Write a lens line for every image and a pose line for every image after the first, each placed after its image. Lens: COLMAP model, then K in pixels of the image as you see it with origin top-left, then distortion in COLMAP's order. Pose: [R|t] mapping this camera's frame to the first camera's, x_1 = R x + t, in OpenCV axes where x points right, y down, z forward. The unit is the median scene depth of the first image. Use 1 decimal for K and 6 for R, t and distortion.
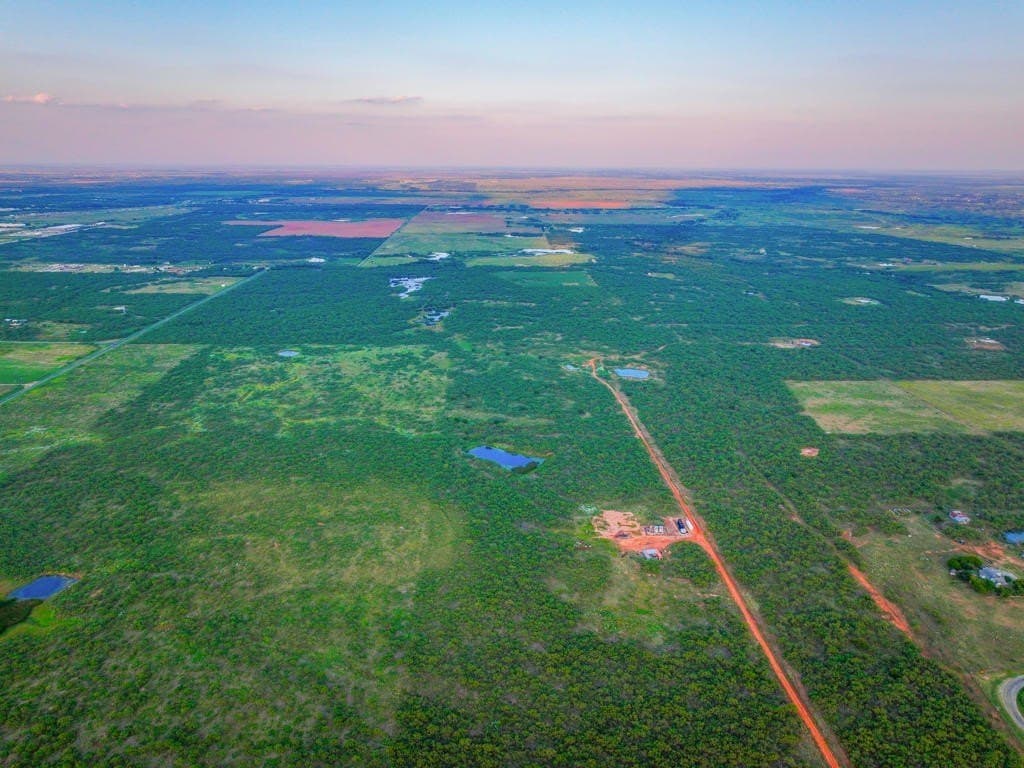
lens RADIAL K [[717.3, 0, 510.9], [0, 717.3, 390.0], [0, 0, 1]] dist [-0.008255, 0.029824]
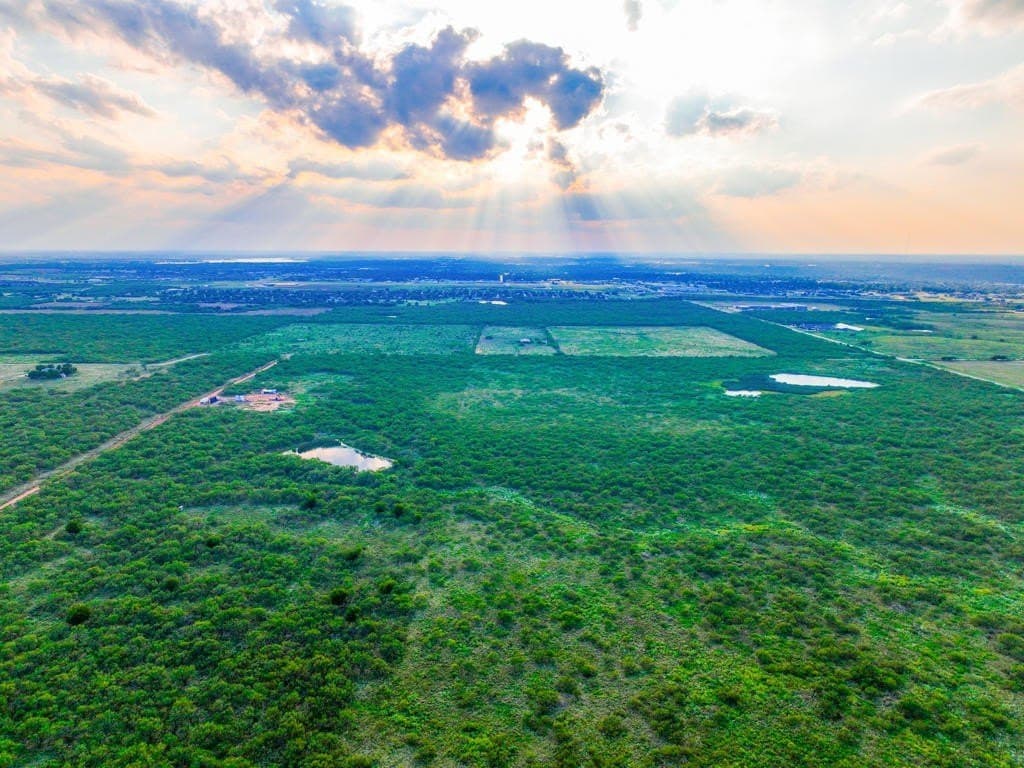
lens RADIAL K [[717.3, 0, 510.9], [0, 717.3, 390.0], [0, 0, 1]] dist [-0.008255, 0.029824]
pose [[-0.999536, -0.020832, 0.022202, -0.157350], [-0.007378, 0.873250, 0.487216, -0.242115], [-0.029537, 0.486826, -0.872999, 1.390431]]
